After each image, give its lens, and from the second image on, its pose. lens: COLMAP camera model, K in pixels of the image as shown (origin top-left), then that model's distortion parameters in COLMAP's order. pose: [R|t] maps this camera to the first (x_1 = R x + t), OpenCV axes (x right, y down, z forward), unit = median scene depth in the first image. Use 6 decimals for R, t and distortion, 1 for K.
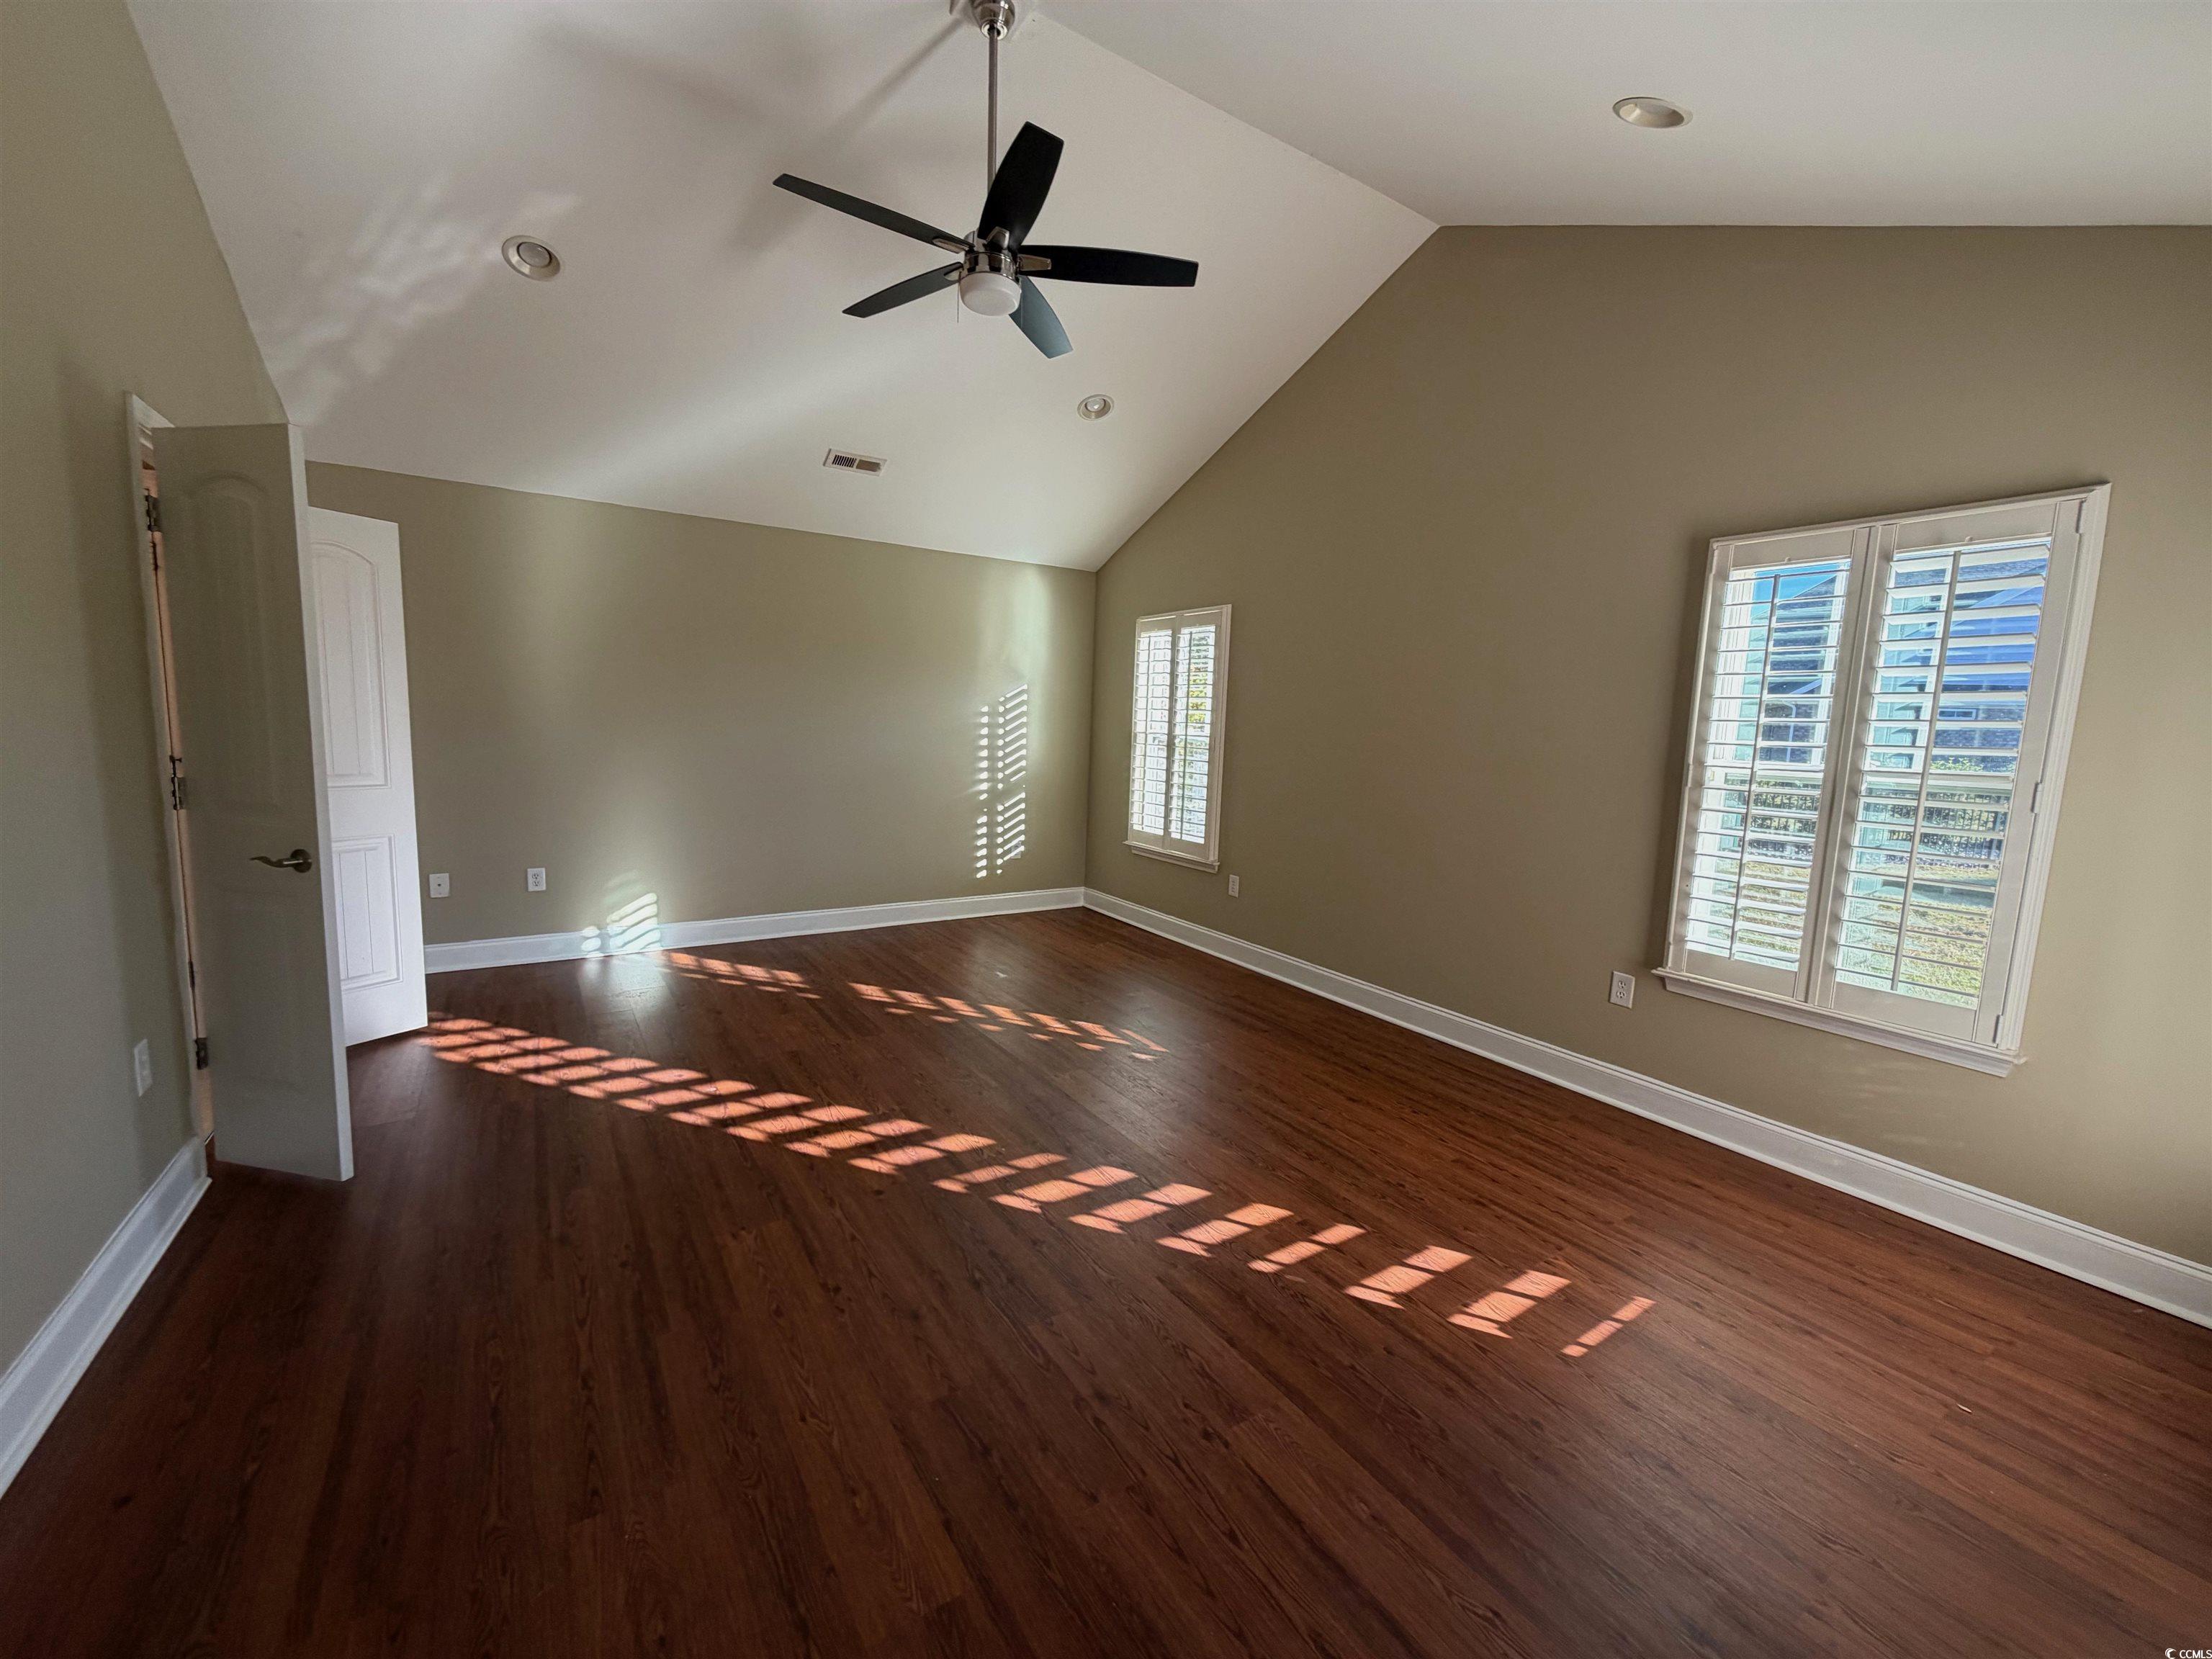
lens RADIAL K [[891.4, 0, 1113.9], [0, 891.4, 832.3], [0, 0, 1]] dist [-0.003454, 0.000430]
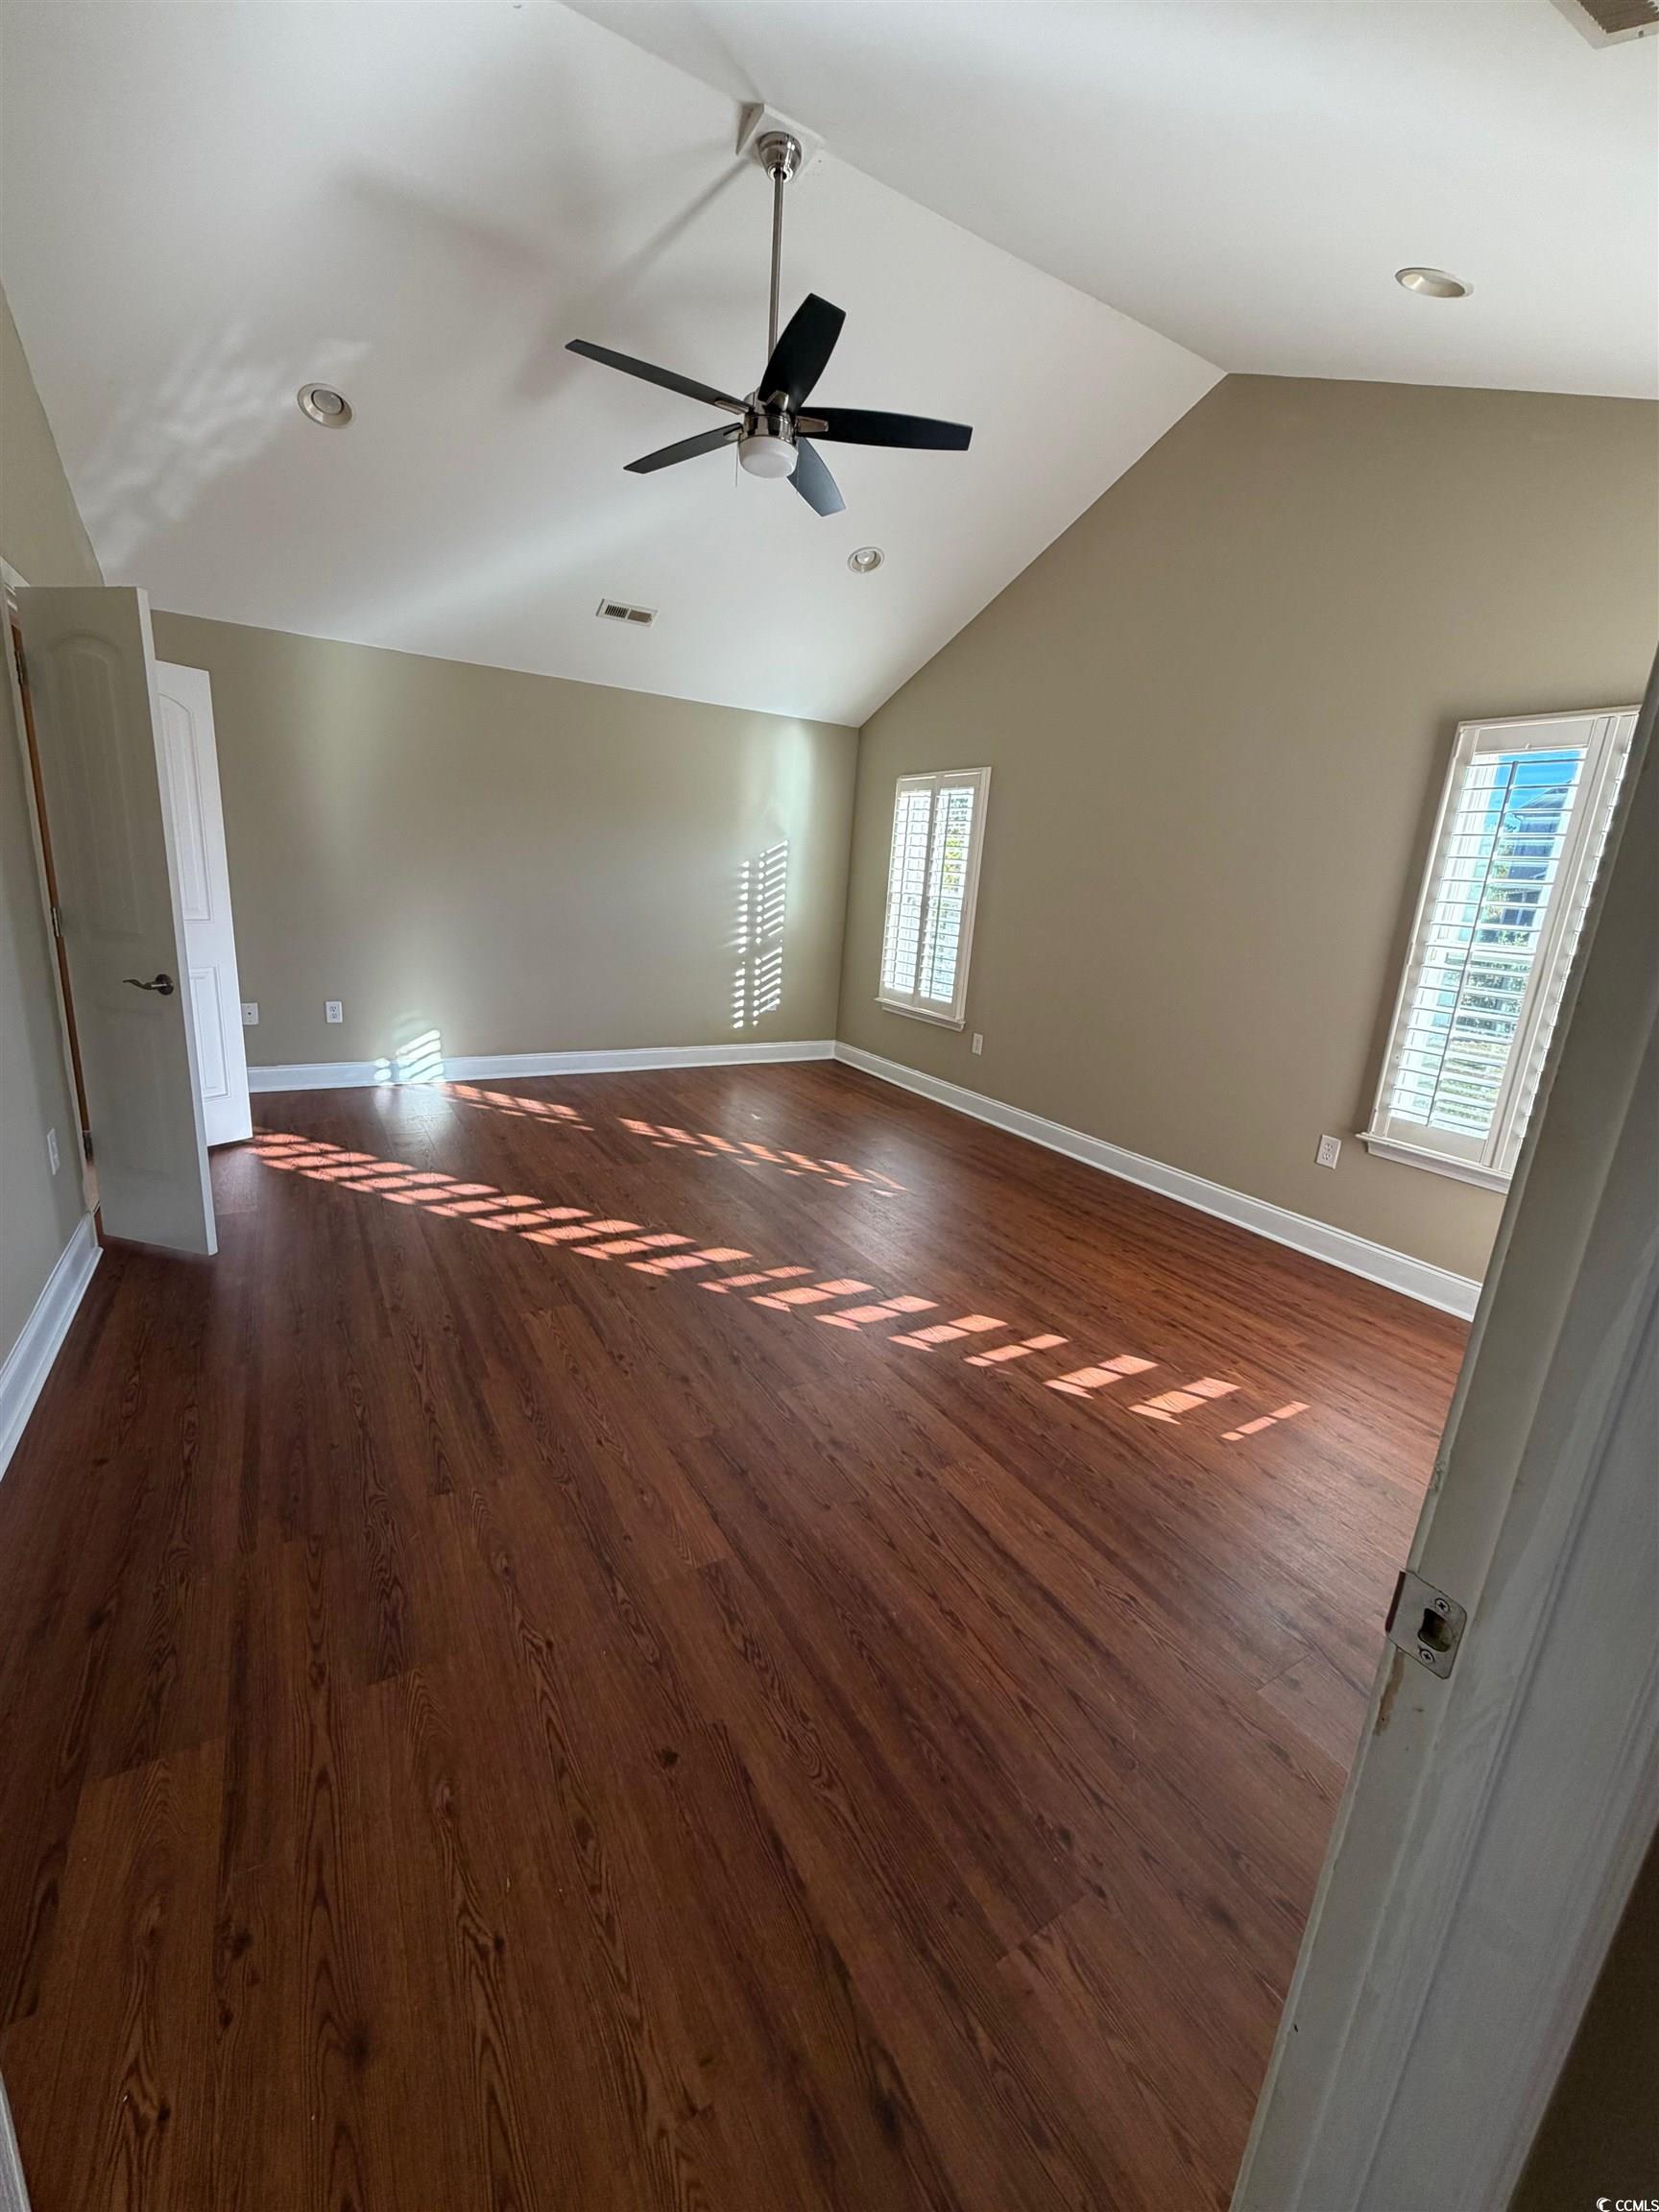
lens RADIAL K [[891.4, 0, 825.9], [0, 891.4, 1103.0], [0, 0, 1]] dist [-0.003454, 0.000430]
pose [[0.998282, 0.042874, -0.039944, 0.000907], [-0.037550, 0.991364, 0.125645, 0.005056], [0.044986, -0.123929, 0.991271, -0.106188]]
